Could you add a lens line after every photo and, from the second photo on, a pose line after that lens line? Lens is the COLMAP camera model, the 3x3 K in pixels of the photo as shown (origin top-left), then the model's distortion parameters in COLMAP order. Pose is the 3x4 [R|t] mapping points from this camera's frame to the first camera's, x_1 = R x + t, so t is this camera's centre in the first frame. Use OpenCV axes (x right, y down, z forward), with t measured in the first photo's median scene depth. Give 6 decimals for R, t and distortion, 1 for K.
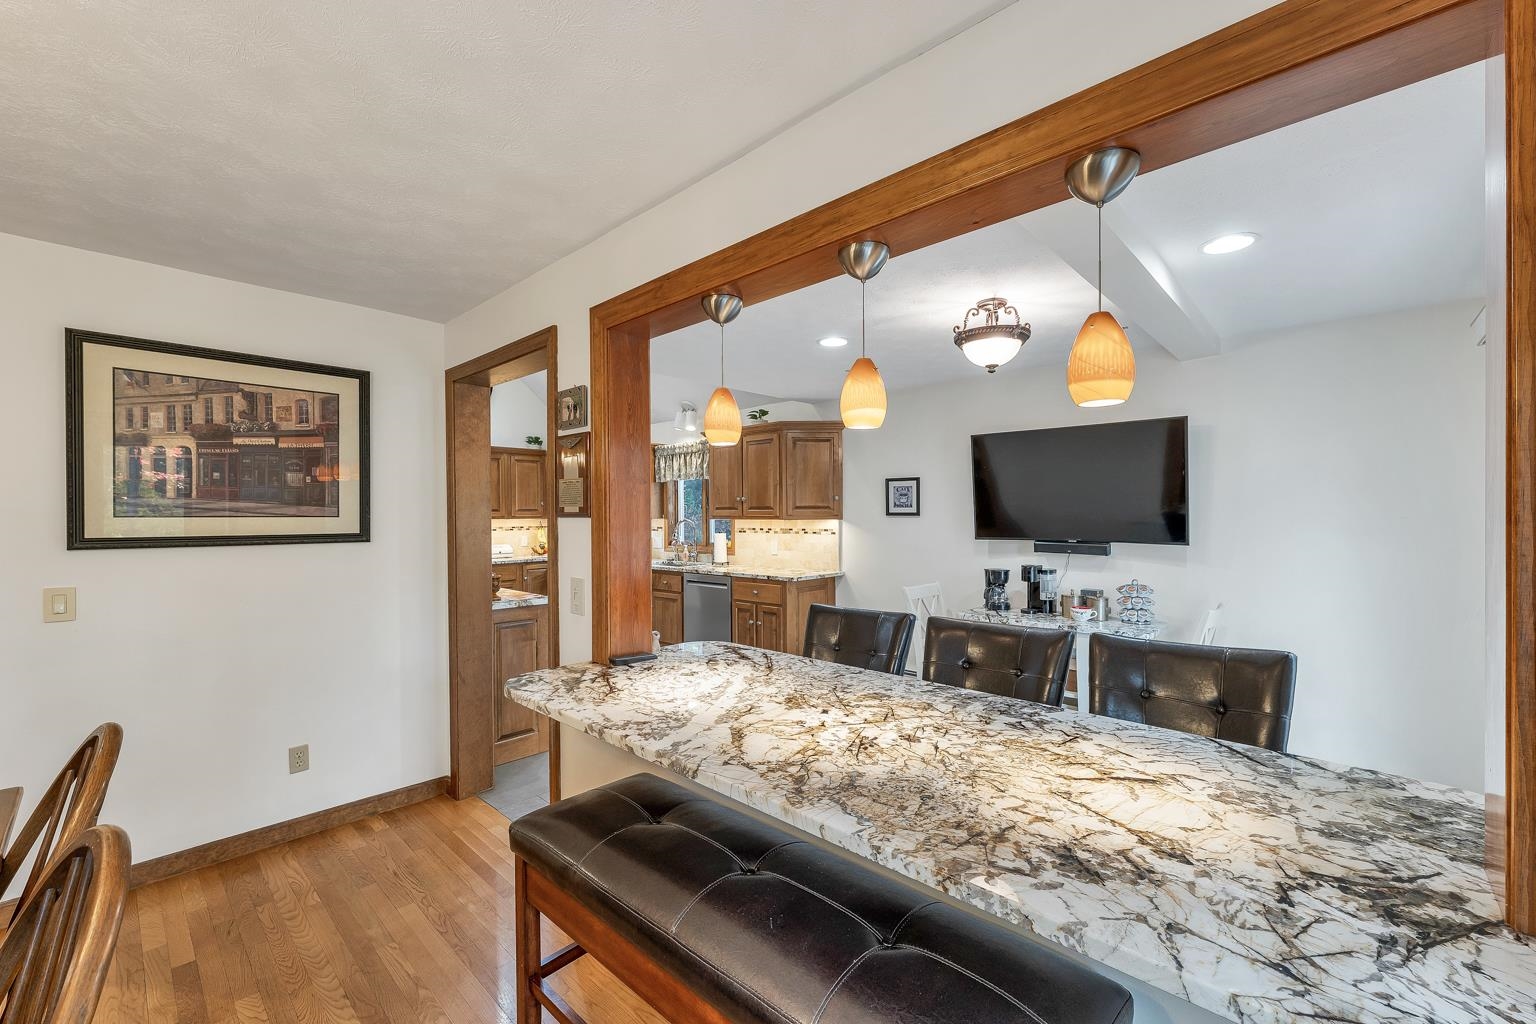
lens RADIAL K [[629.2, 0, 762.0], [0, 629.2, 522.6], [0, 0, 1]] dist [-0.000951, -0.000145]
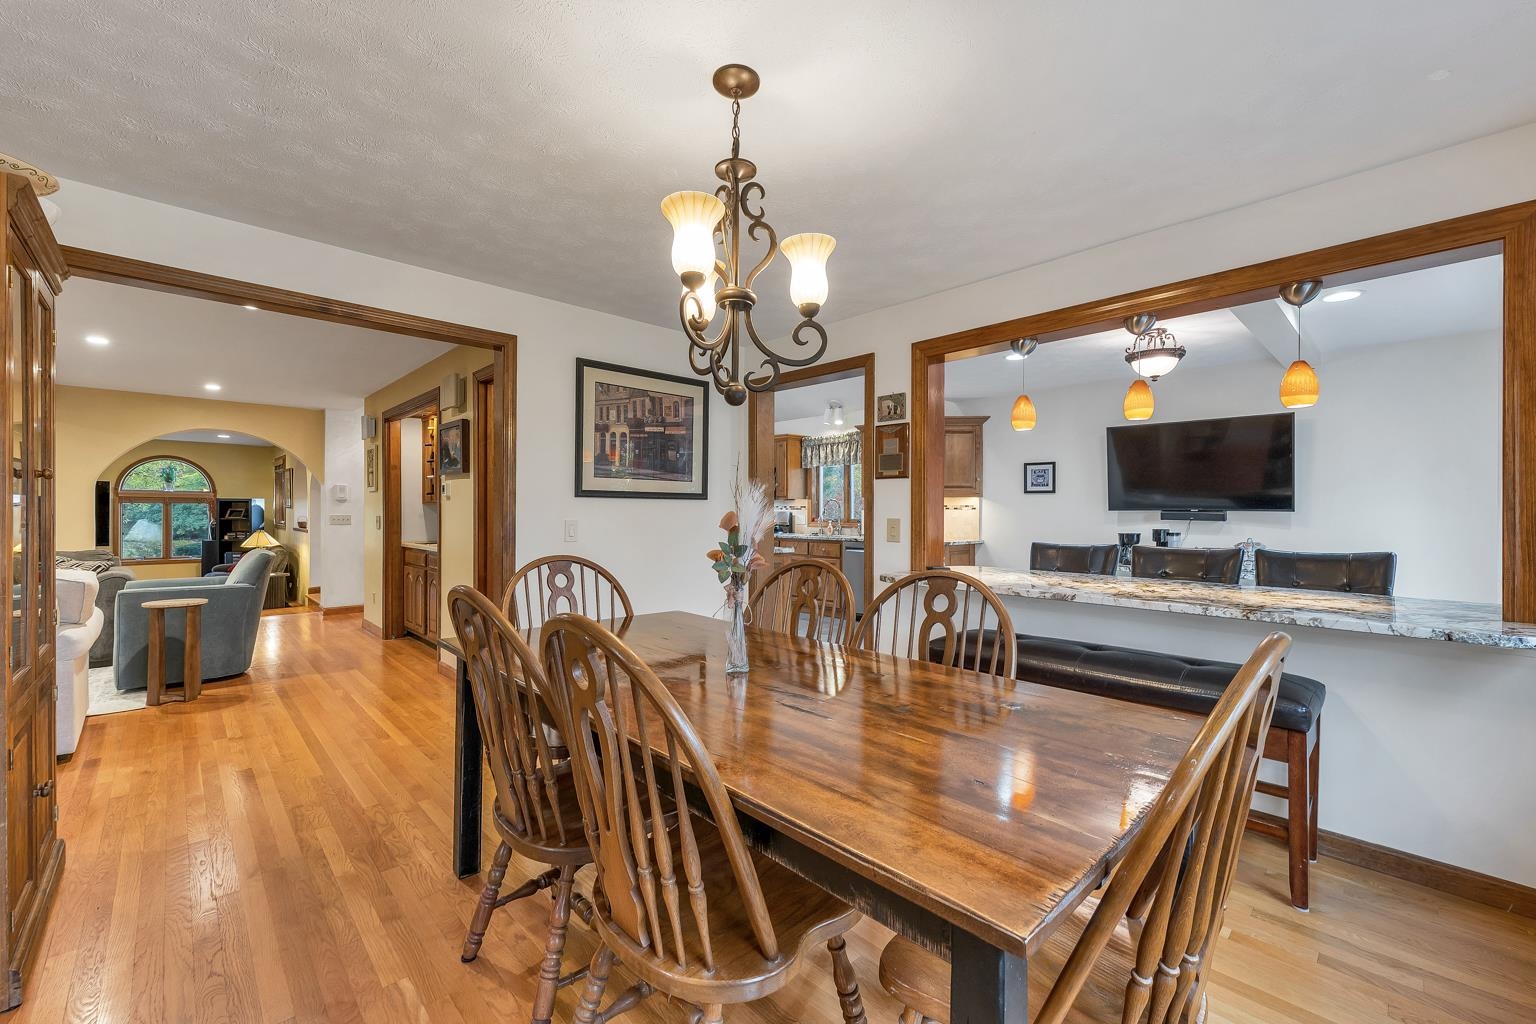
lens RADIAL K [[623.2, 0, 768.0], [0, 623.2, 512.0], [0, 0, 1]] dist [0.001119, 0.000143]
pose [[0.998456, 0.008442, -0.054907, -0.408489], [-0.008903, 0.999927, -0.008159, 0.069457], [0.054834, 0.008635, 0.998458, -0.419397]]
